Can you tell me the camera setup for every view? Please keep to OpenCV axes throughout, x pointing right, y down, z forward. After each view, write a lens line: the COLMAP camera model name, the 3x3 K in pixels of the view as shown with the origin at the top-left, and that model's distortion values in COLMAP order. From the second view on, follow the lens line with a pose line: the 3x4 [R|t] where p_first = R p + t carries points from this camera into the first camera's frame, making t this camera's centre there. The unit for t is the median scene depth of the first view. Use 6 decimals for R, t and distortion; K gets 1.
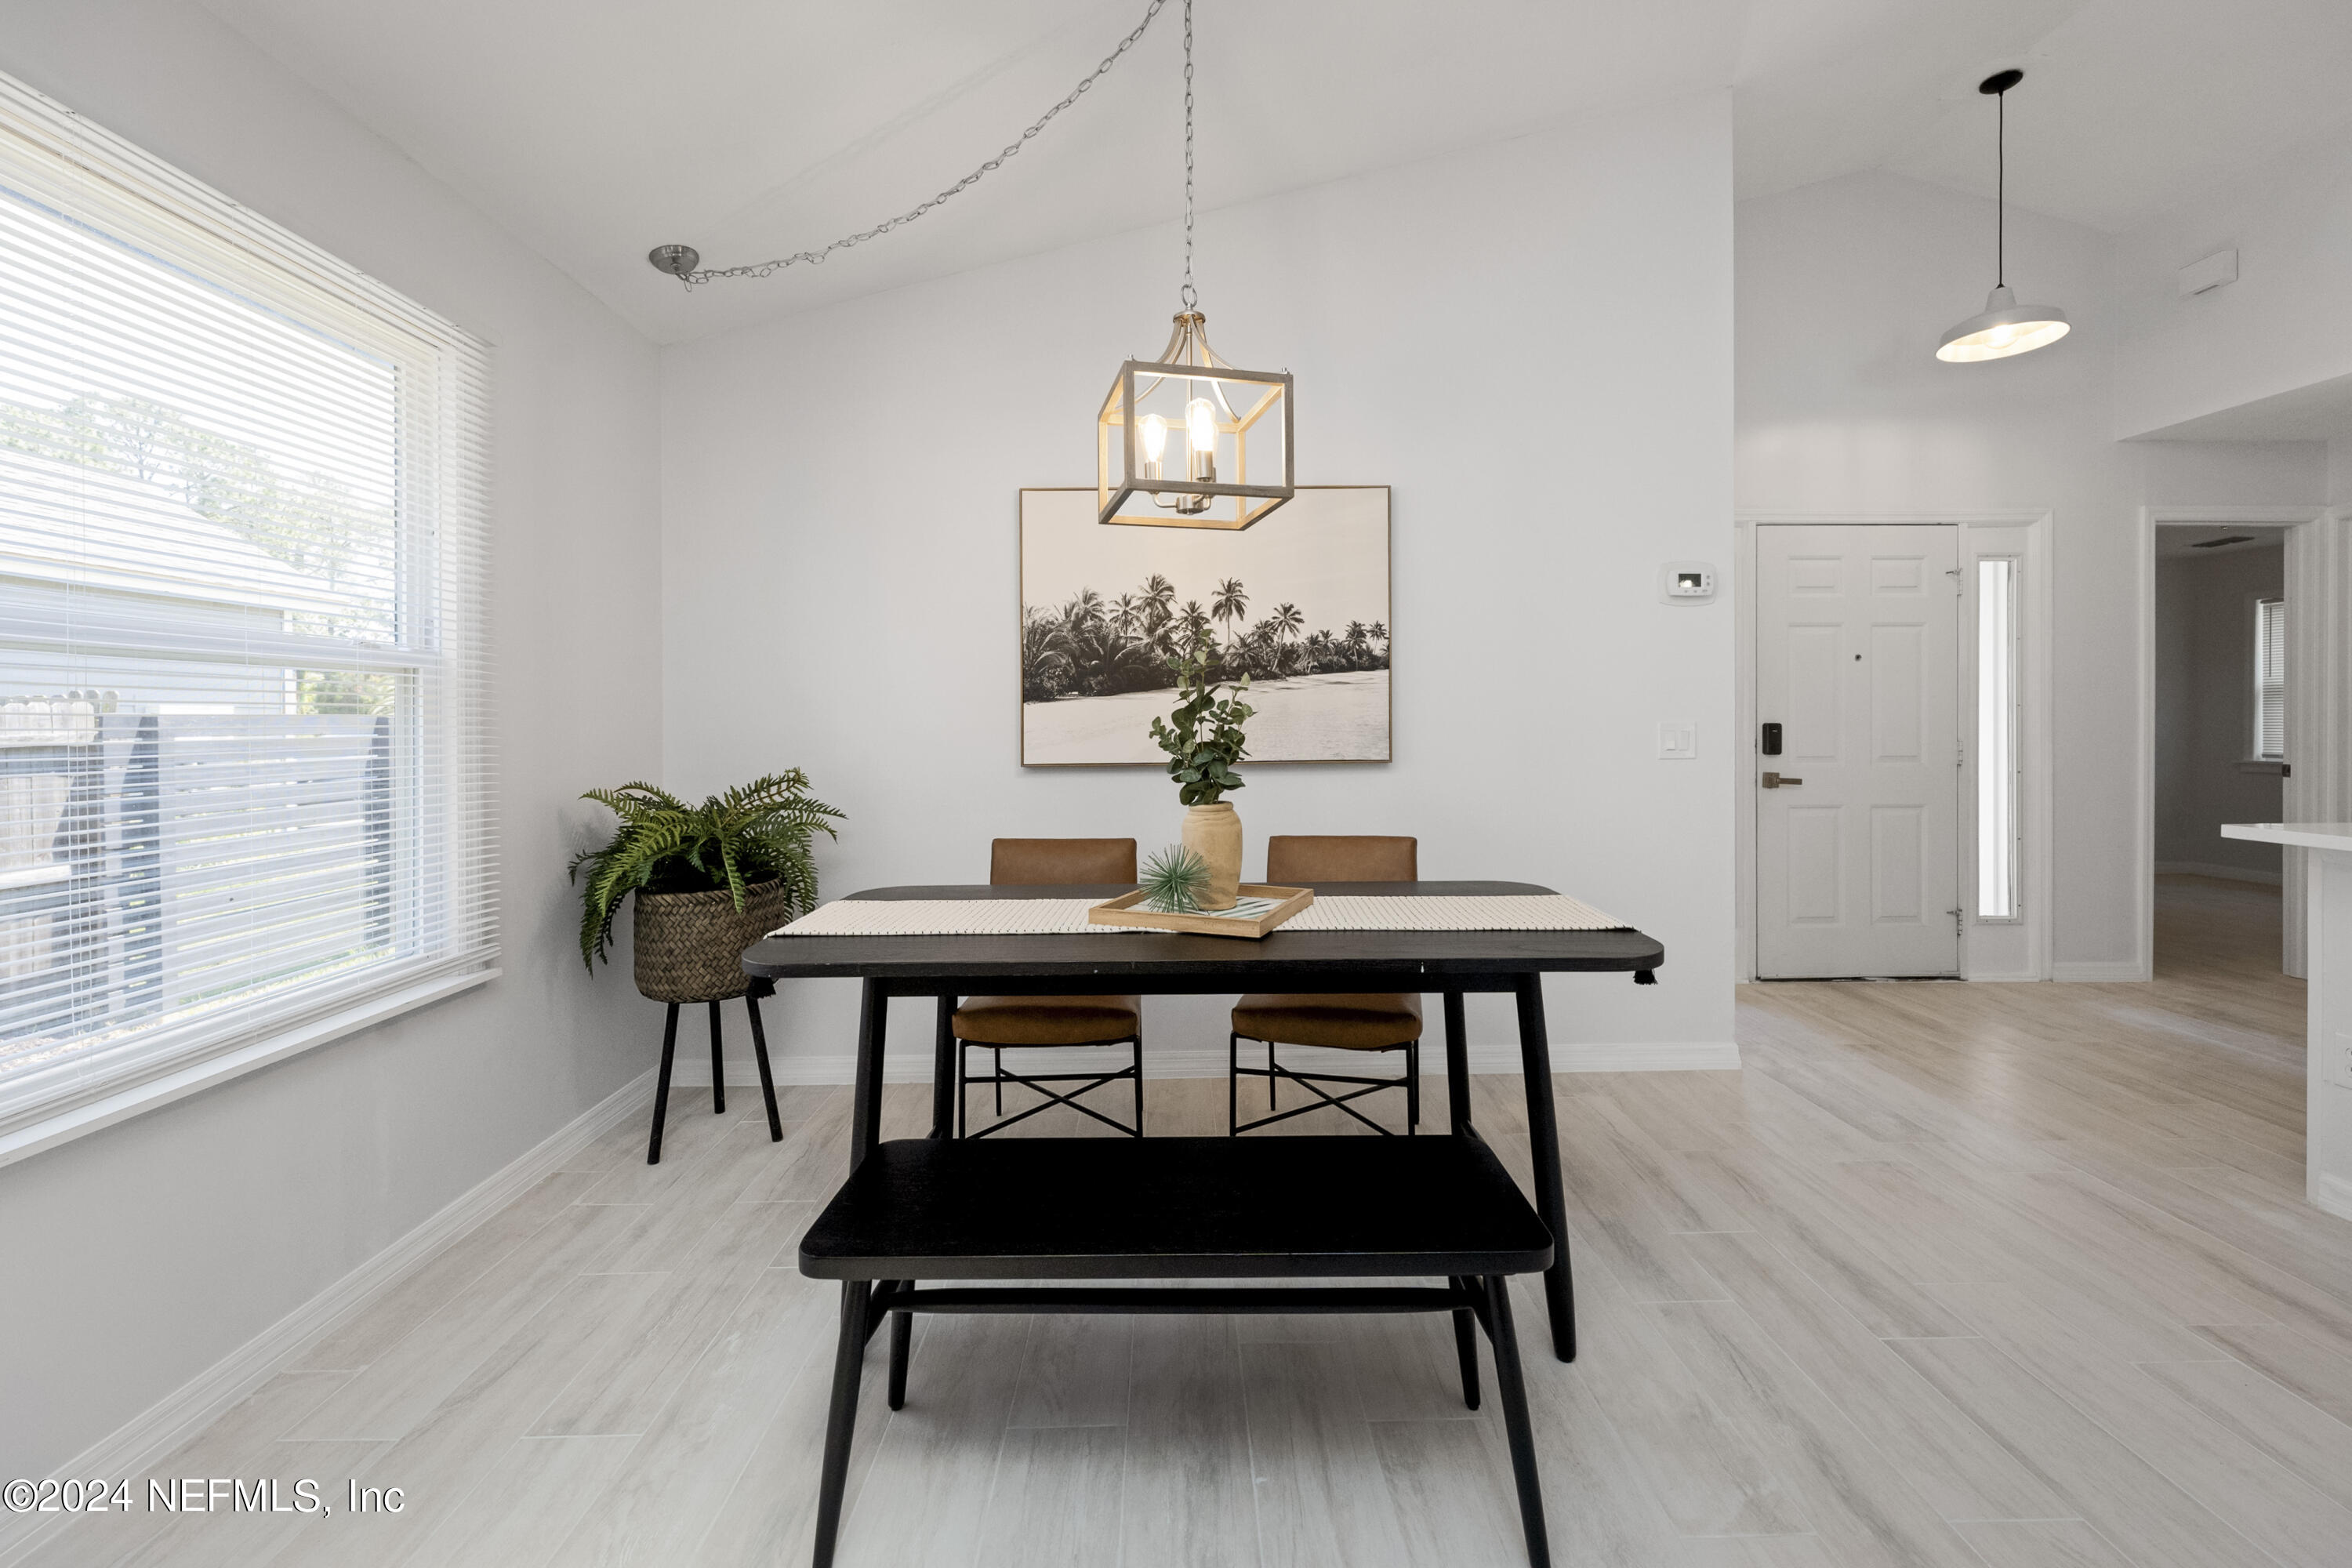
lens RADIAL K [[970.4, 0, 1192.9], [0, 970.4, 737.5], [0, 0, 1]] dist [-0.001451, -0.000665]
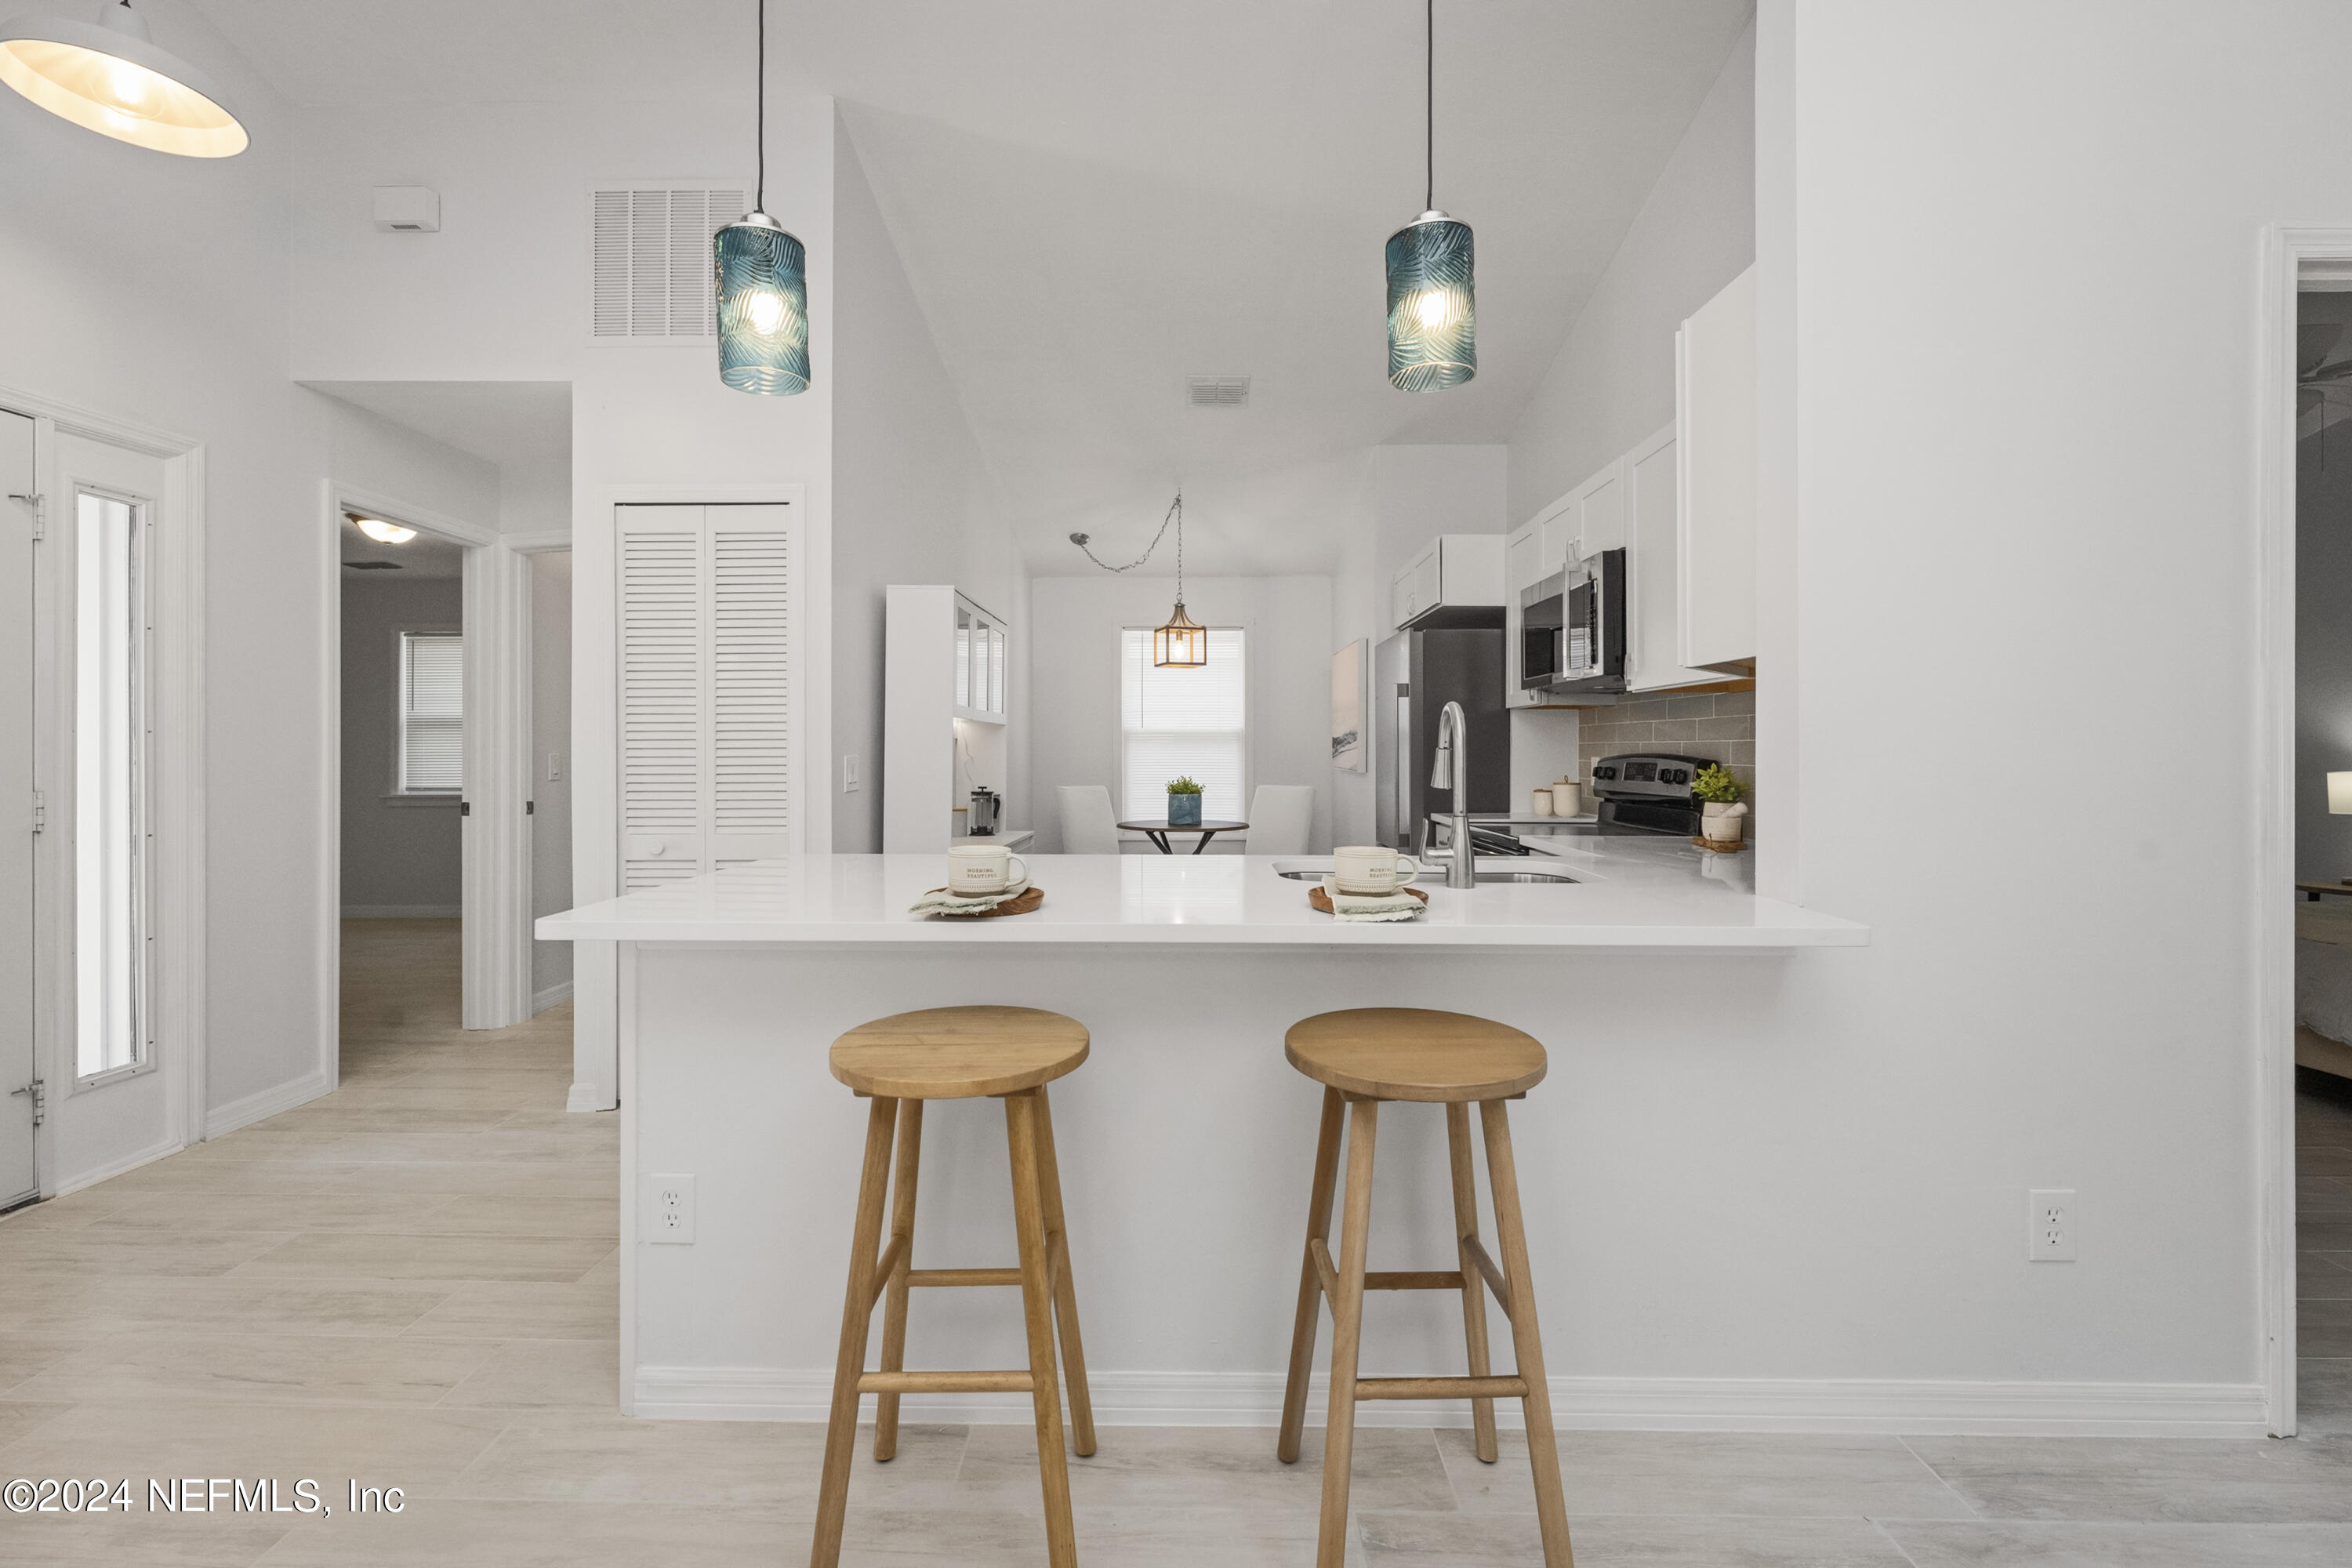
lens RADIAL K [[970.4, 0, 1192.9], [0, 970.4, 737.5], [0, 0, 1]] dist [-0.001451, -0.000665]
pose [[0.026203, 0.014238, 0.999555, 0.315390], [0.018343, 0.999723, -0.014721, -0.011162], [-0.999488, 0.018721, 0.025935, 0.401967]]
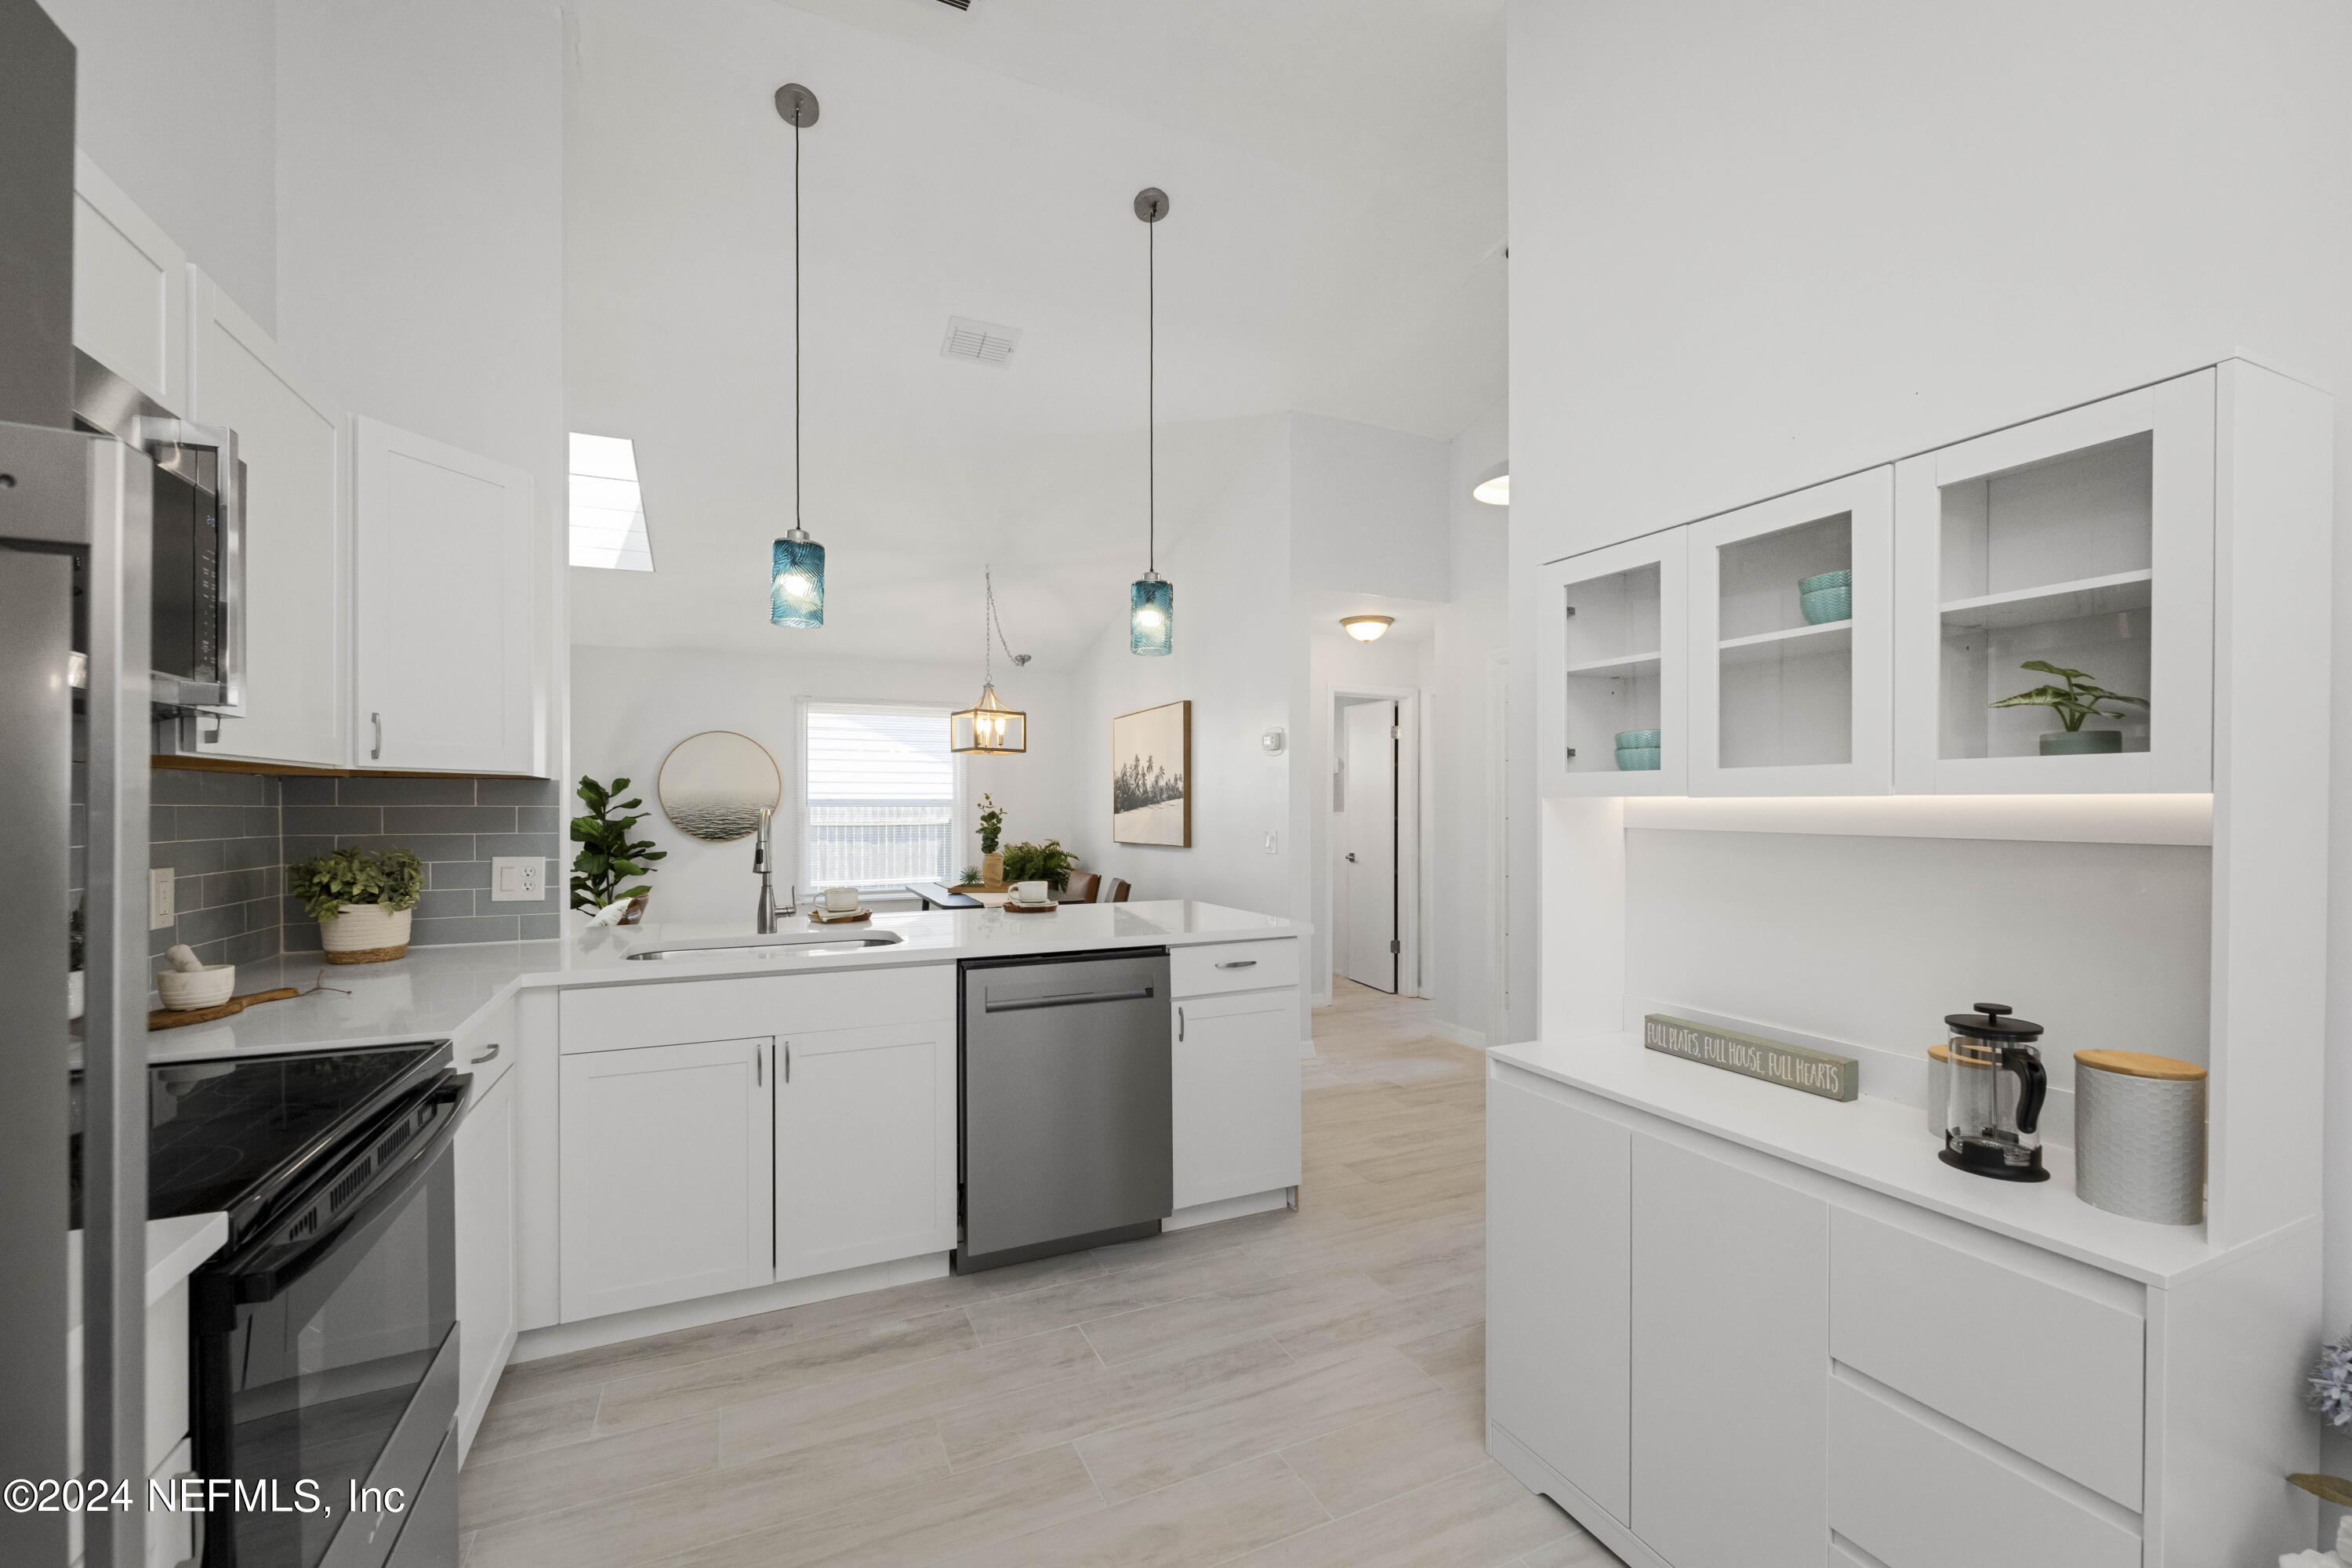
lens RADIAL K [[952.8, 0, 1174.3], [0, 952.8, 818.0], [0, 0, 1]] dist [-0.000204, -0.000040]
pose [[0.400683, 0.014058, -0.916109, 1.891525], [-0.016406, 0.999832, 0.008167, -0.047227], [0.916070, 0.011758, 0.400846, 0.246461]]
